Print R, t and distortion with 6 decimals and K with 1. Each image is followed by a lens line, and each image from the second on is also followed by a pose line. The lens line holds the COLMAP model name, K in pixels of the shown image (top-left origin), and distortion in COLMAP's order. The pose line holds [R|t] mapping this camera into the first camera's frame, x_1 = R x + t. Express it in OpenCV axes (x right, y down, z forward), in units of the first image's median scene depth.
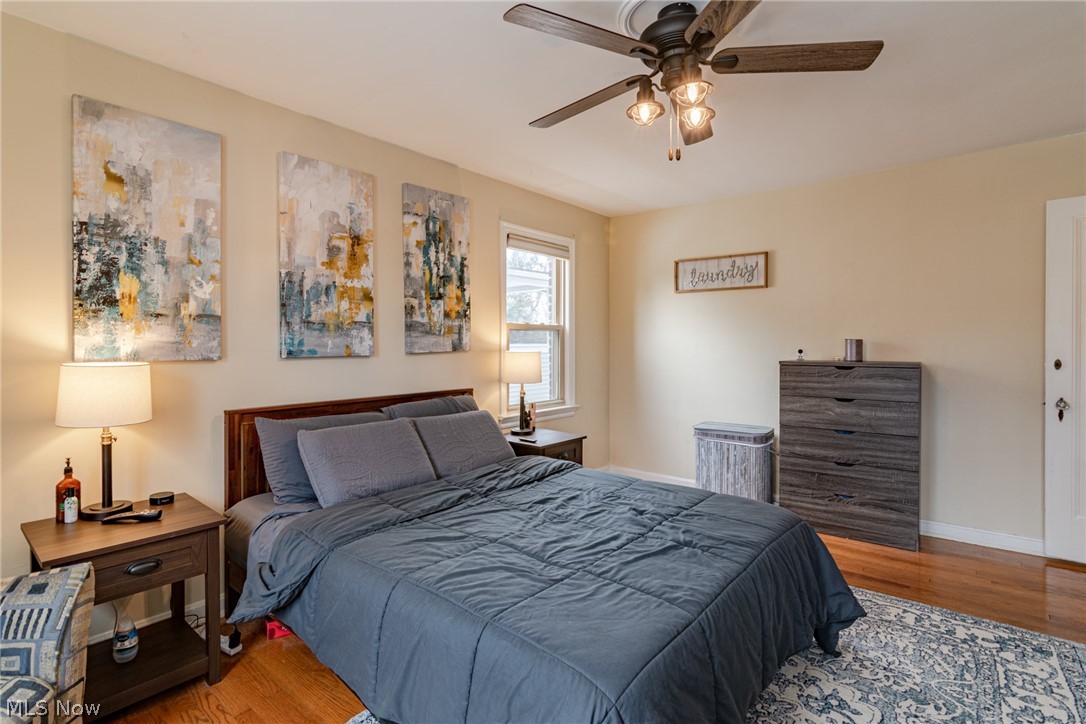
lens RADIAL K [[527.4, 0, 542.6], [0, 527.4, 344.9], [0, 0, 1]] dist [-0.000584, -0.000050]
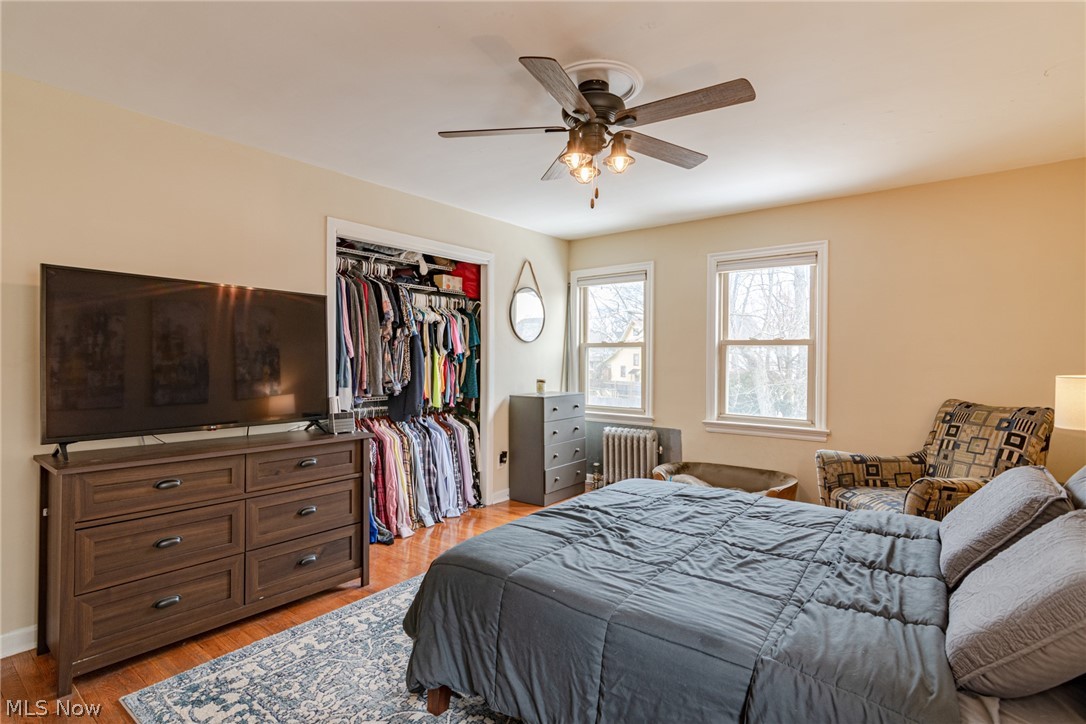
lens RADIAL K [[532.8, 0, 534.7], [0, 532.8, 359.2], [0, 0, 1]] dist [-0.000259, -0.000141]
pose [[-0.999863, 0.000502, -0.016520, 0.237585], [0.000355, 0.999961, 0.008879, -0.006492], [0.016524, 0.008872, -0.999824, 1.298125]]
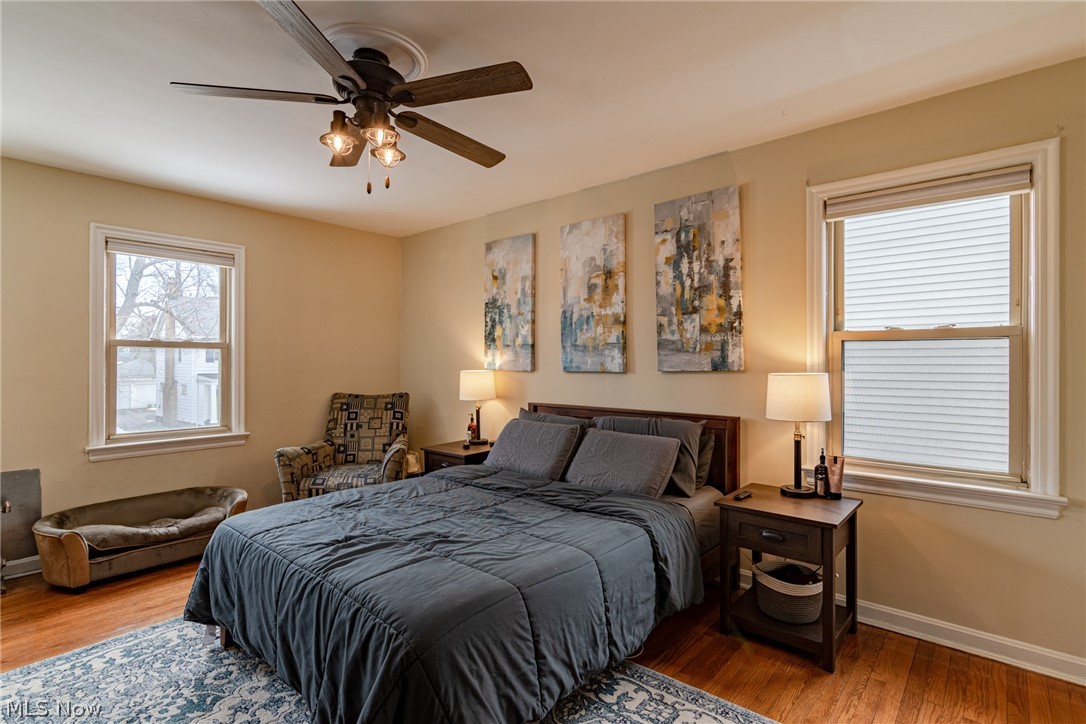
lens RADIAL K [[532.8, 0, 534.7], [0, 532.8, 359.2], [0, 0, 1]] dist [-0.000259, -0.000141]
pose [[-0.034447, 0.000081, -0.999407, 0.775905], [-0.002901, 0.999996, 0.000181, -0.006798], [0.999402, 0.002905, -0.034446, 0.798429]]
